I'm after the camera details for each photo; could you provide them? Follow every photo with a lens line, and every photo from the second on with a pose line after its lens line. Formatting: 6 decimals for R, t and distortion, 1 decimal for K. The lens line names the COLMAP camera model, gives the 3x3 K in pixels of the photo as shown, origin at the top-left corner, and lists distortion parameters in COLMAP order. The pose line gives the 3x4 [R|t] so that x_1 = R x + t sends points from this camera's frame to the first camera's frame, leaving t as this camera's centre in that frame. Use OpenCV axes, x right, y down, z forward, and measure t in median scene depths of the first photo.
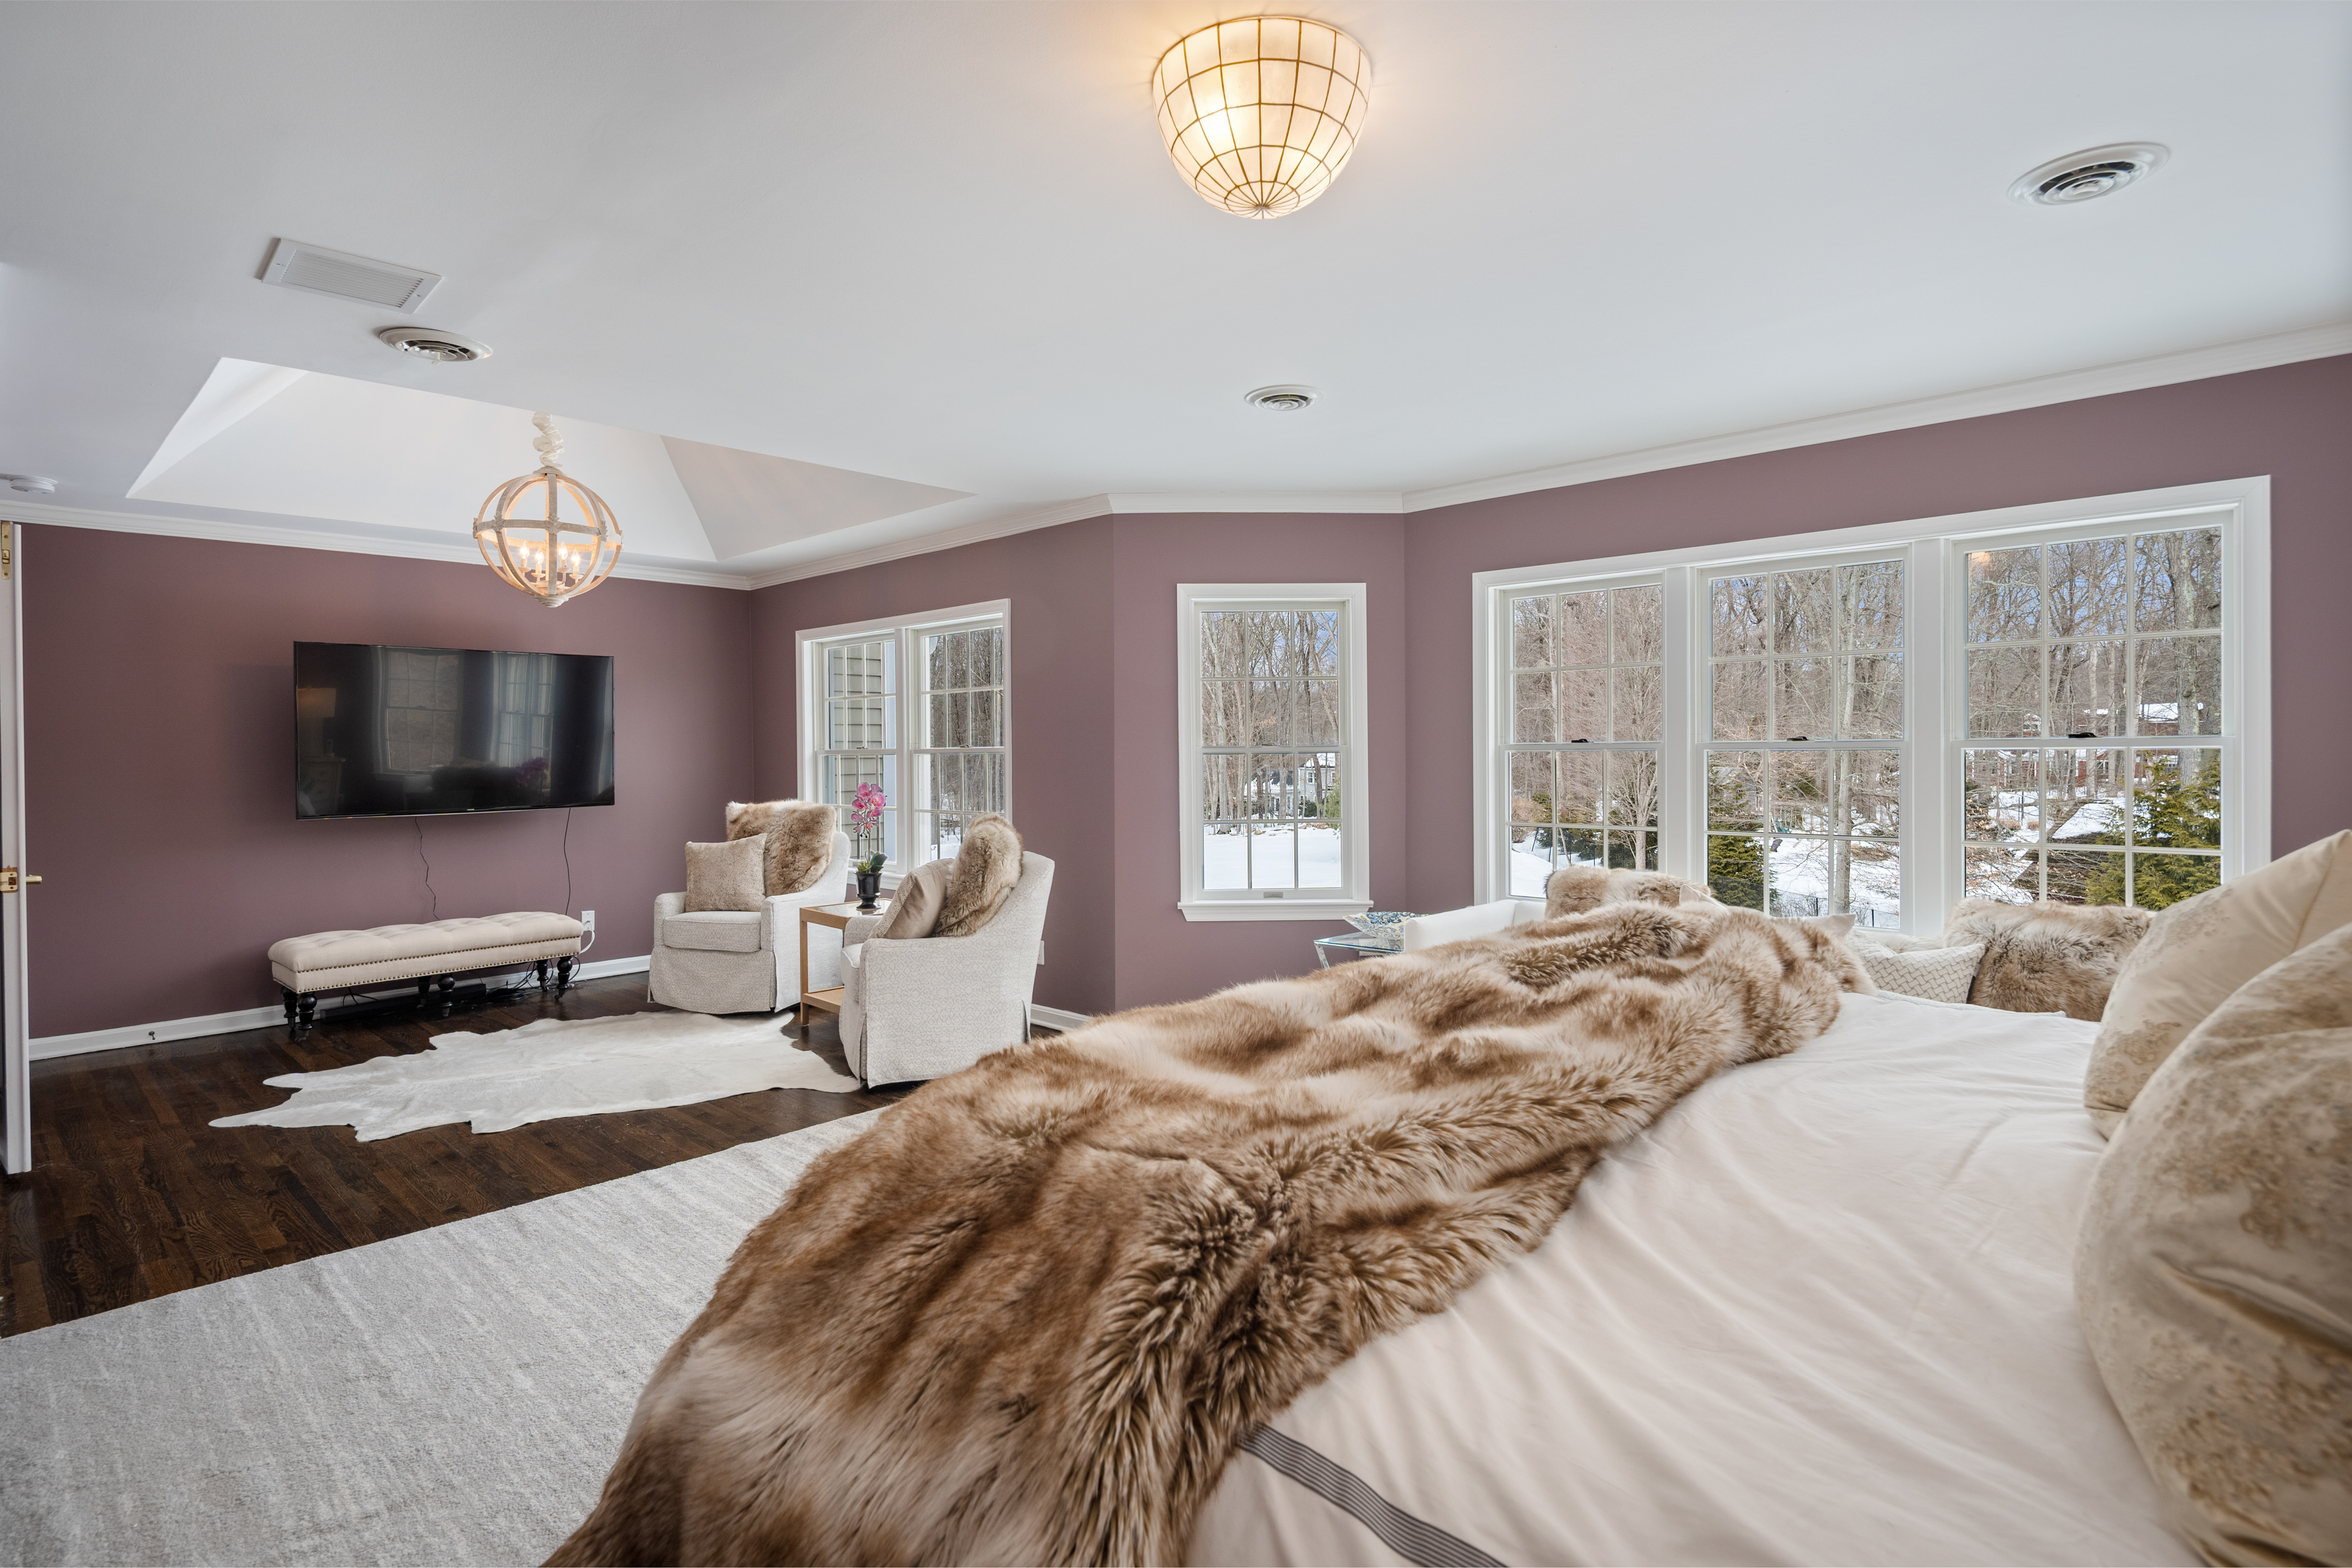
lens RADIAL K [[1166.8, 0, 1176.4], [0, 1166.8, 768.4], [0, 0, 1]] dist [0.009431, -0.000692]
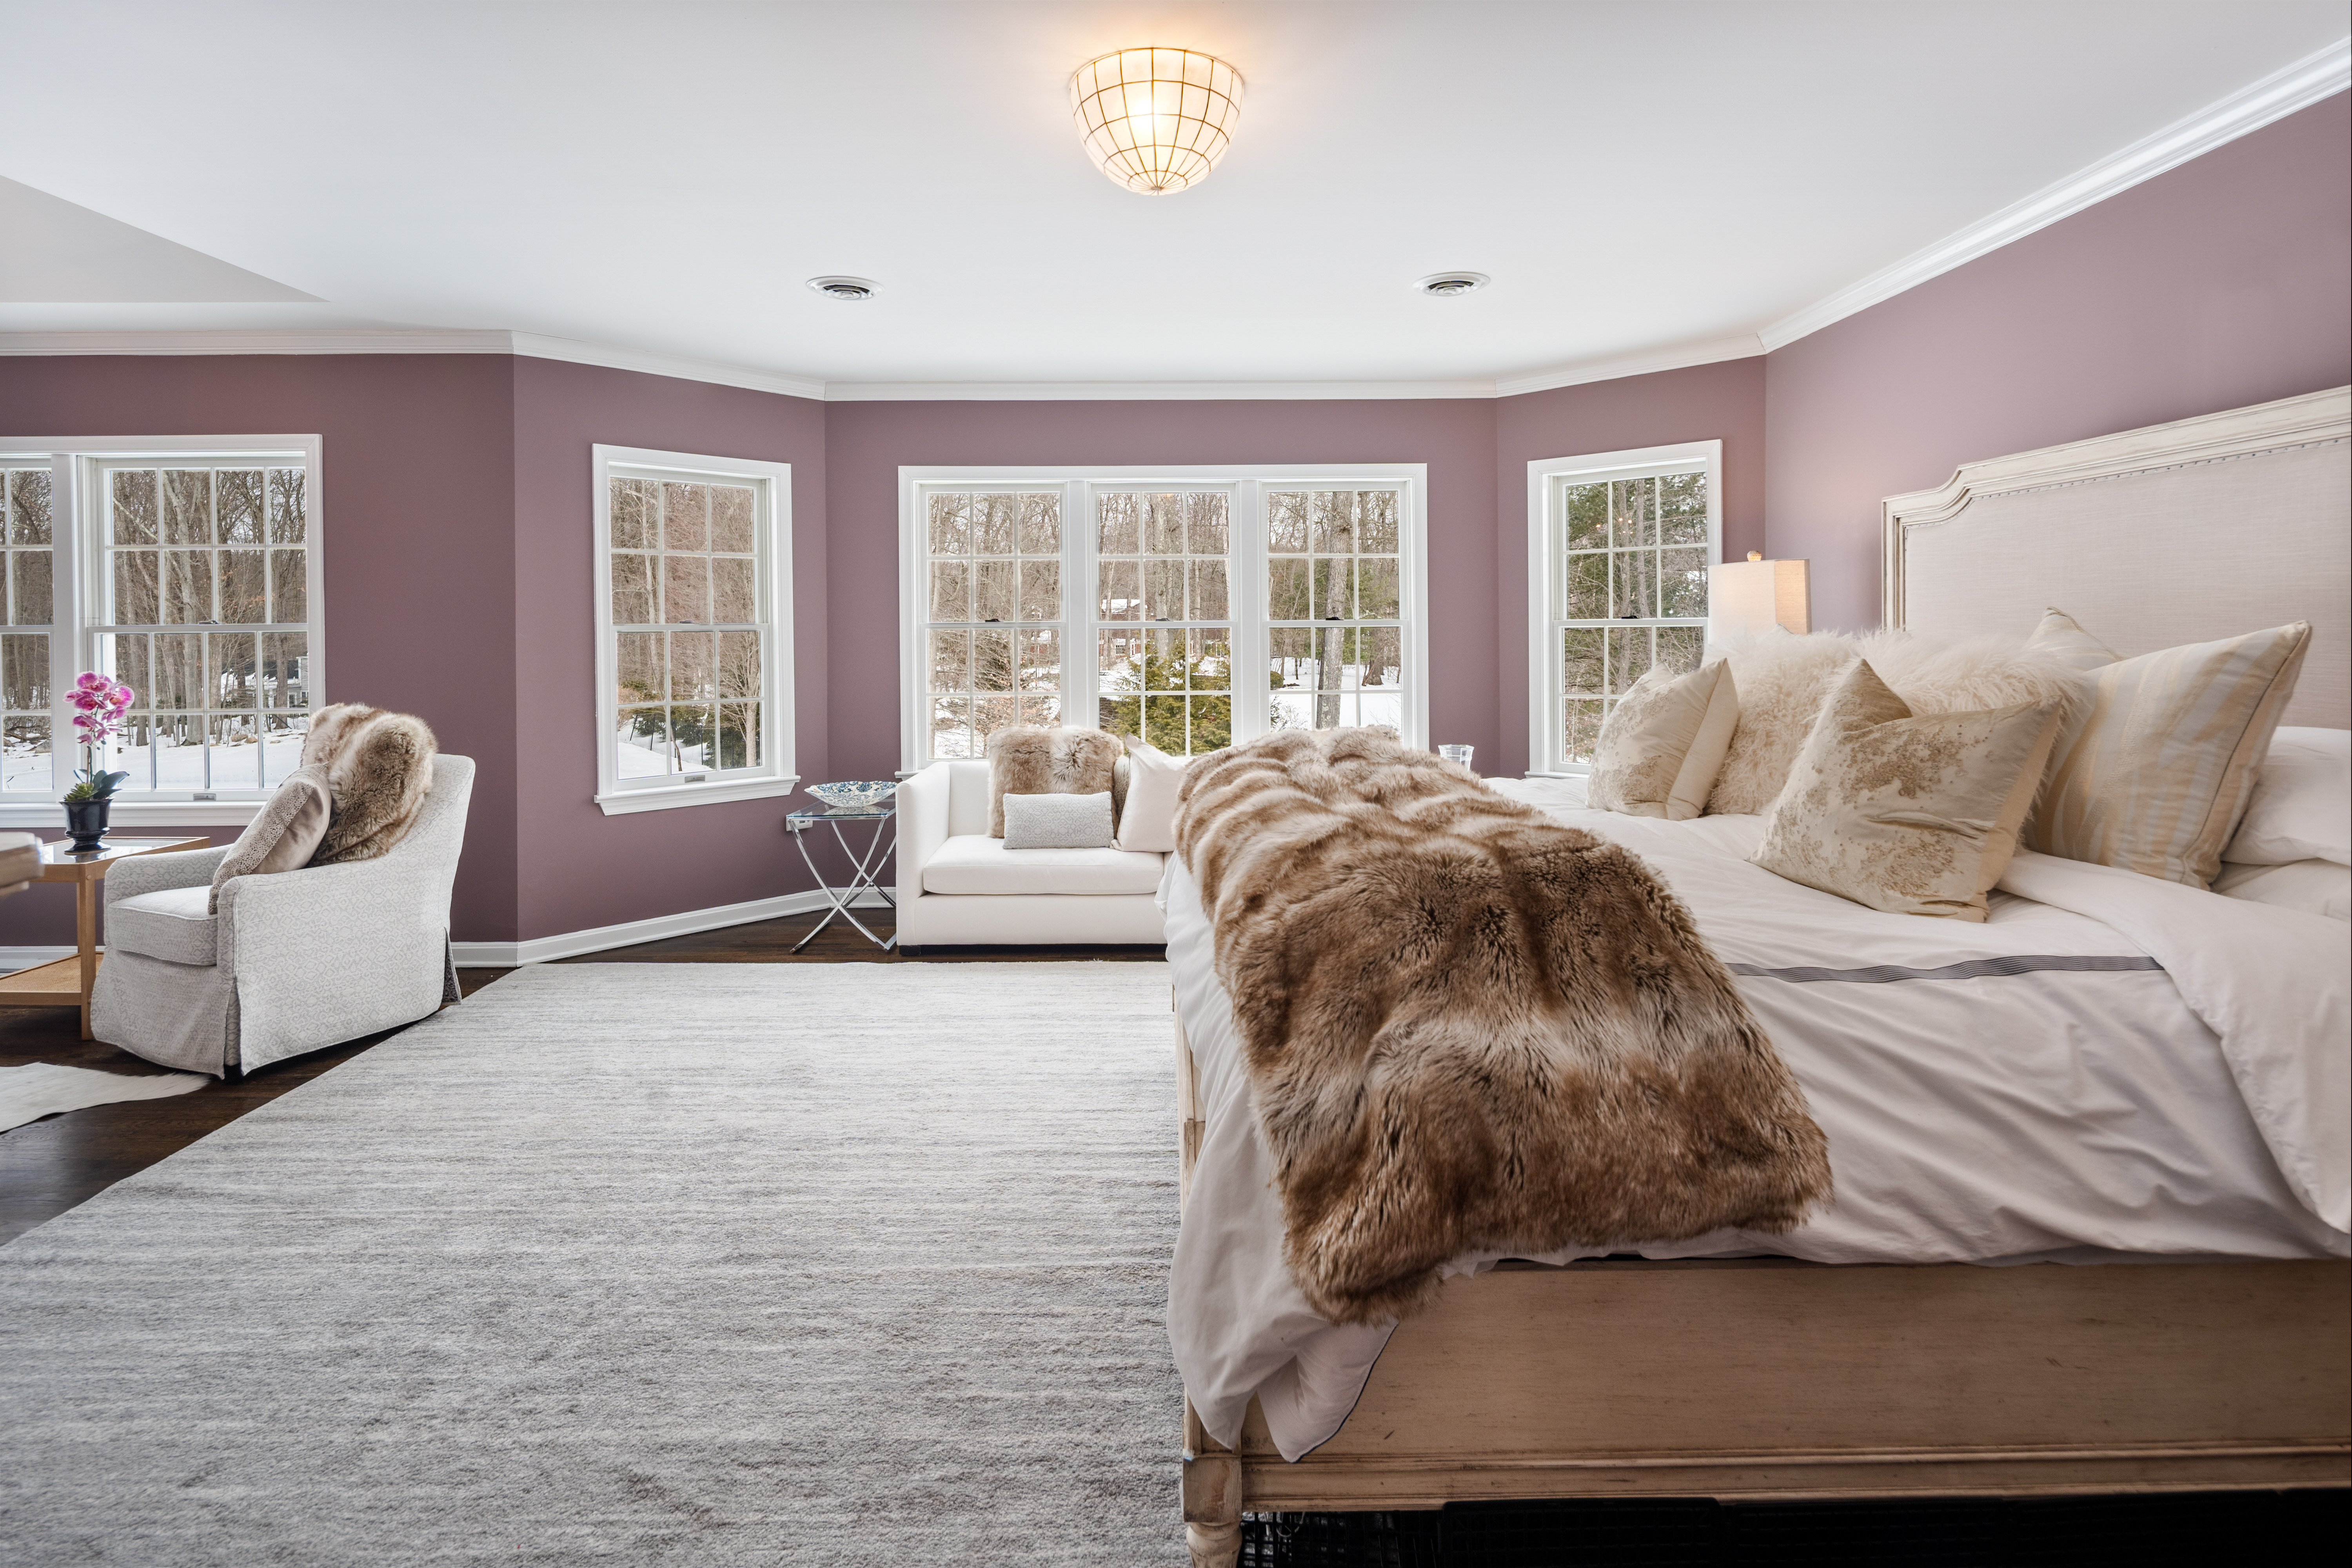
lens RADIAL K [[1174.6, 0, 1176.2], [0, 1174.6, 640.8], [0, 0, 1]] dist [0.000428, -0.000033]
pose [[0.714580, -0.004217, 0.699541, -0.341560], [0.011449, 0.999918, -0.005667, 0.005783], [-0.699460, 0.012059, 0.714570, 0.037006]]
